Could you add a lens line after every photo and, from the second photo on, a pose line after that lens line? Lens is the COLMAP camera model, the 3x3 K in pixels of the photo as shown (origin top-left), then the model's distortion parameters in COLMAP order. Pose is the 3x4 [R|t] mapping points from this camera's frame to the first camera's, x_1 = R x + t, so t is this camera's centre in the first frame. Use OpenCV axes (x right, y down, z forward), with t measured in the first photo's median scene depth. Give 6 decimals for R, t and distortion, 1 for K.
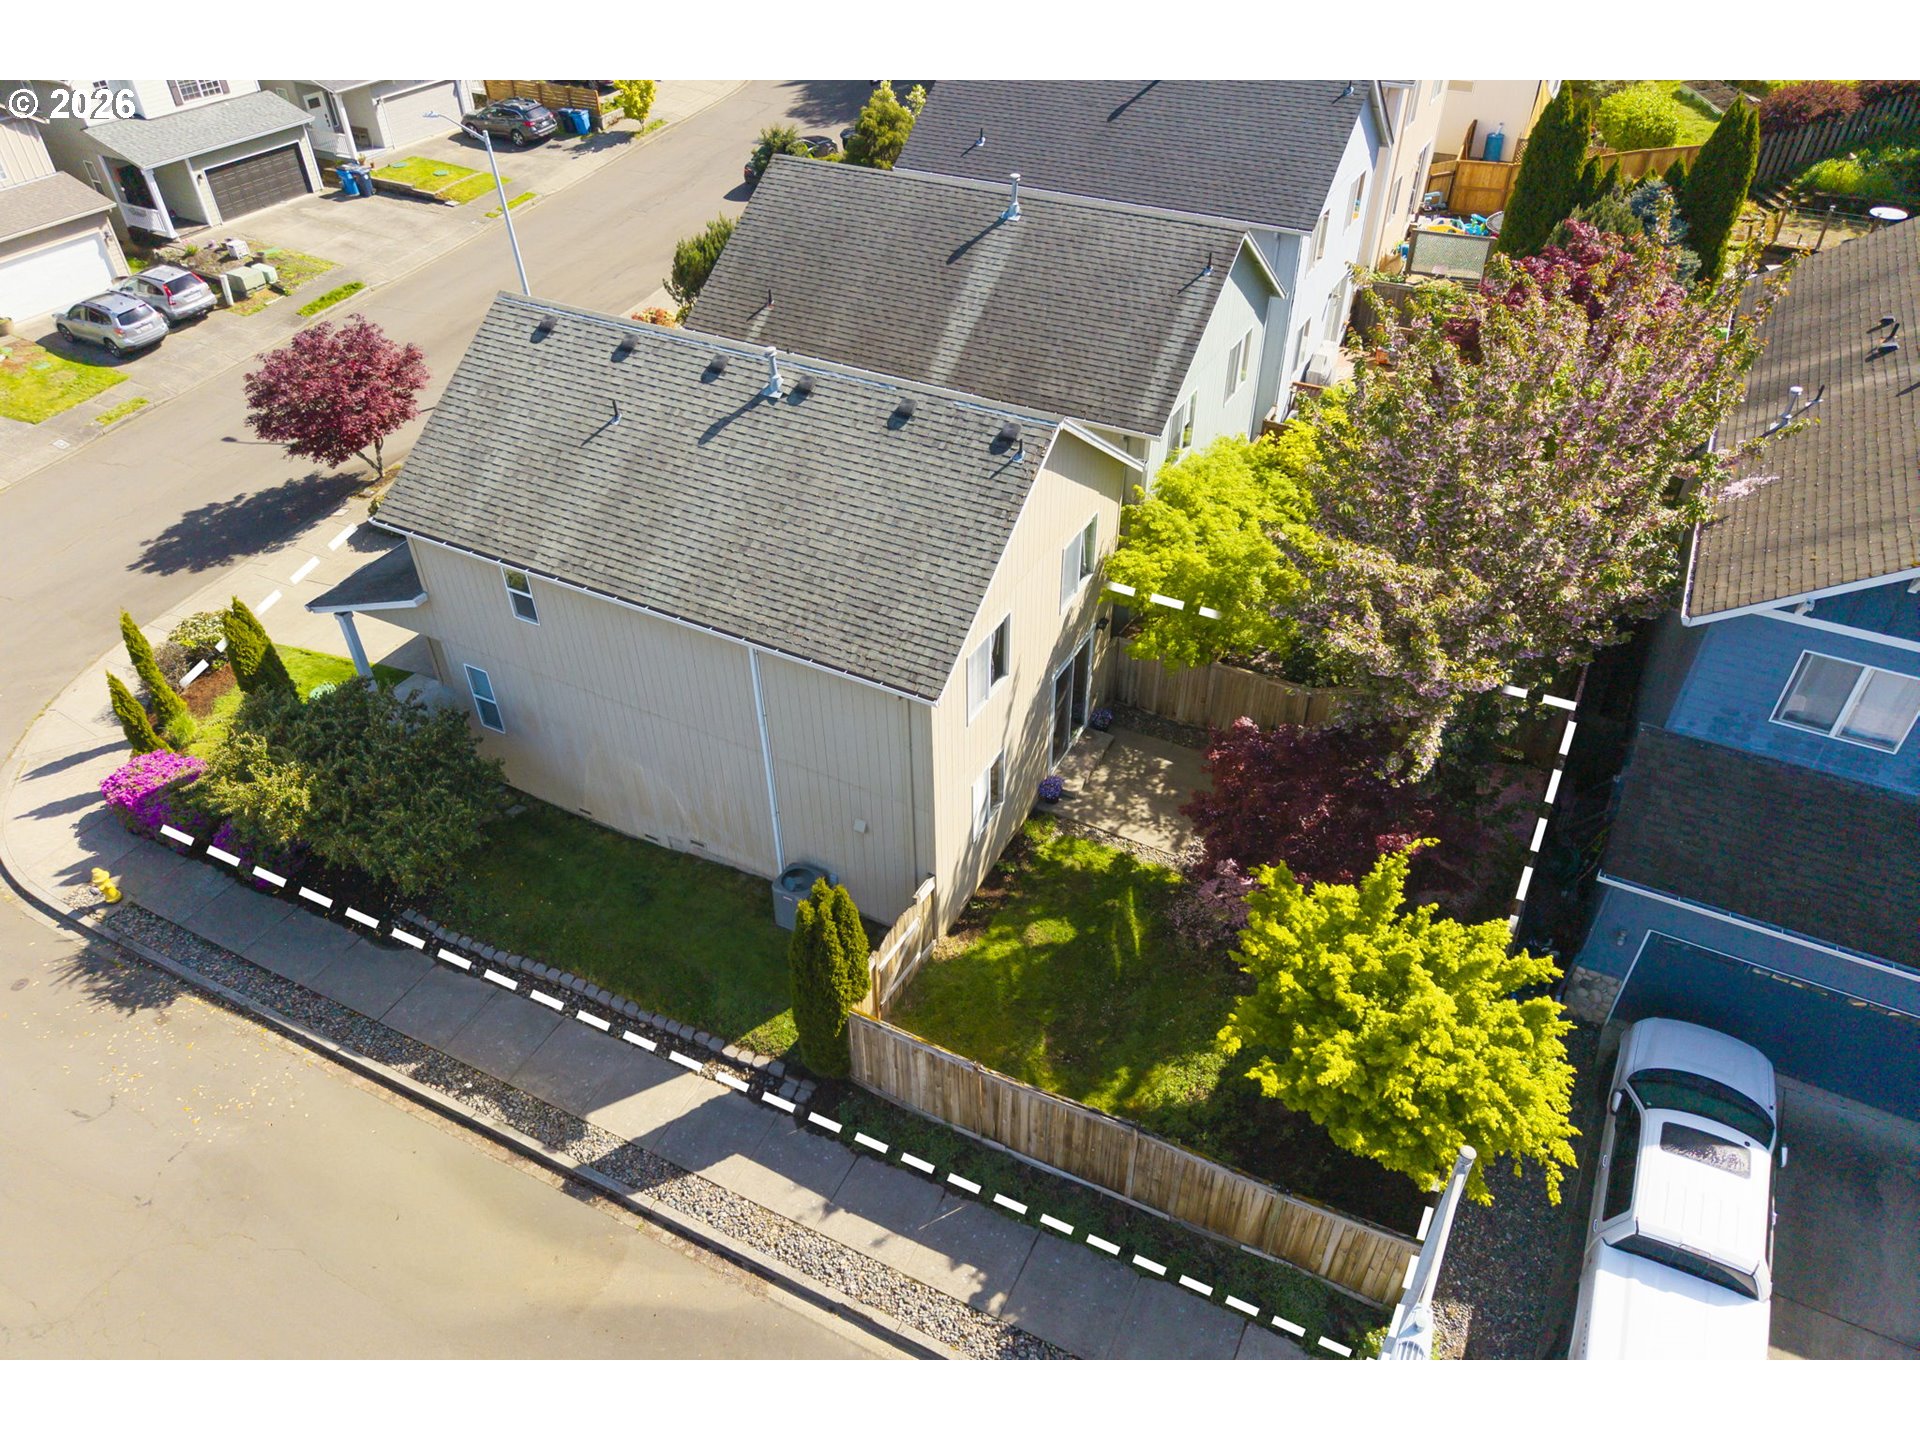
lens RADIAL K [[1278.4, 0, 960.0], [0, 1278.4, 720.0], [0, 0, 1]] dist [0.003645, -0.001332]
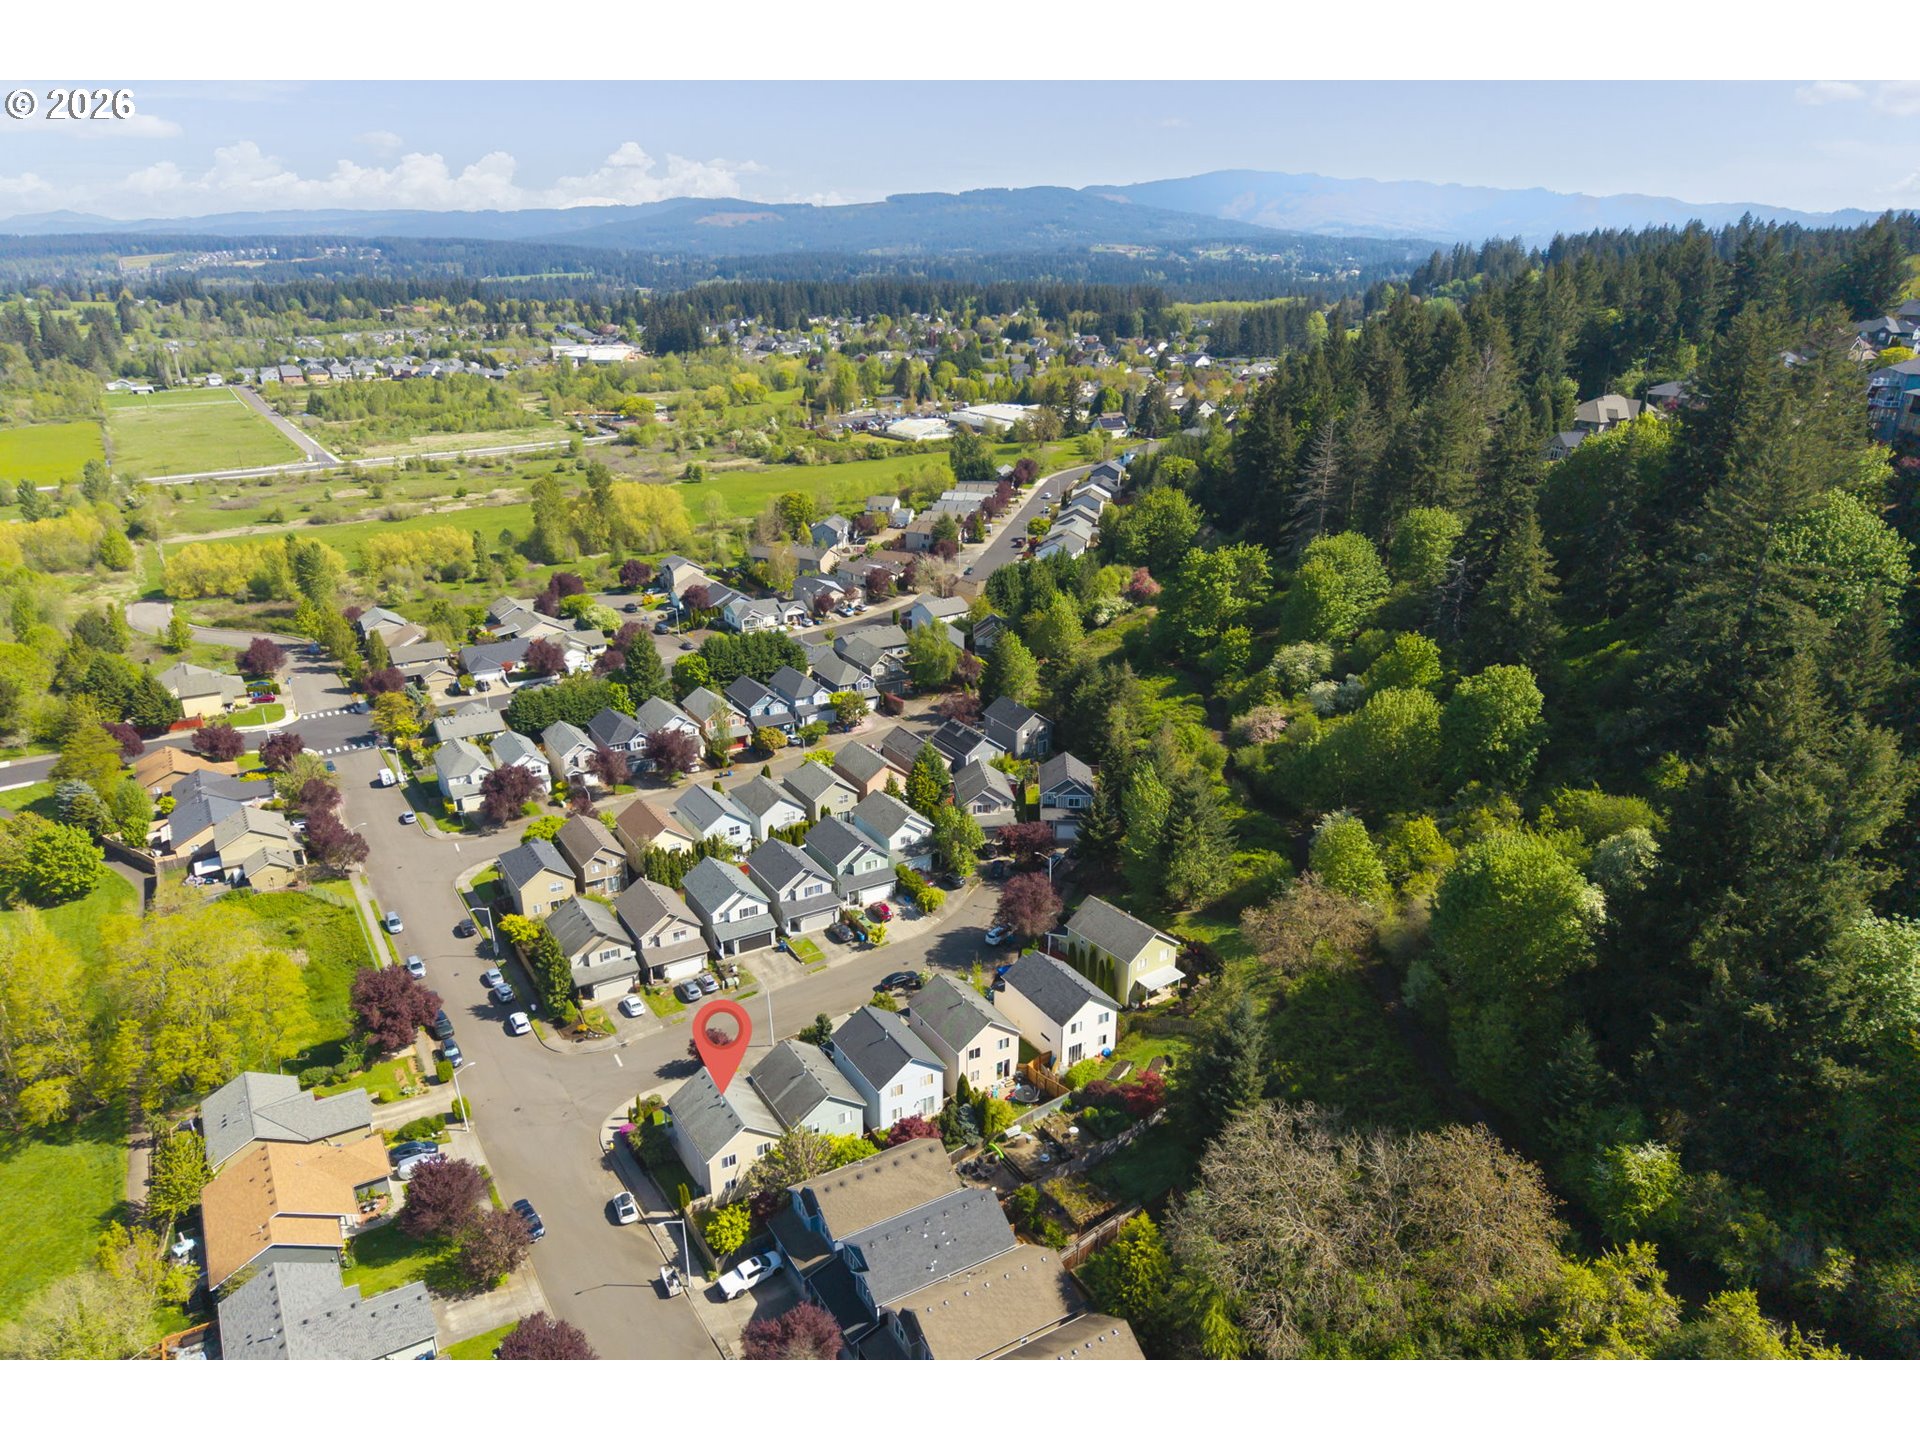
lens RADIAL K [[1278.4, 0, 960.0], [0, 1278.4, 720.0], [0, 0, 1]] dist [0.003645, -0.001332]
pose [[0.856628, 0.182723, -0.482494, 2.632310], [-0.334425, 0.908772, -0.249587, -0.596802], [0.392871, 0.375161, 0.839587, -3.328999]]
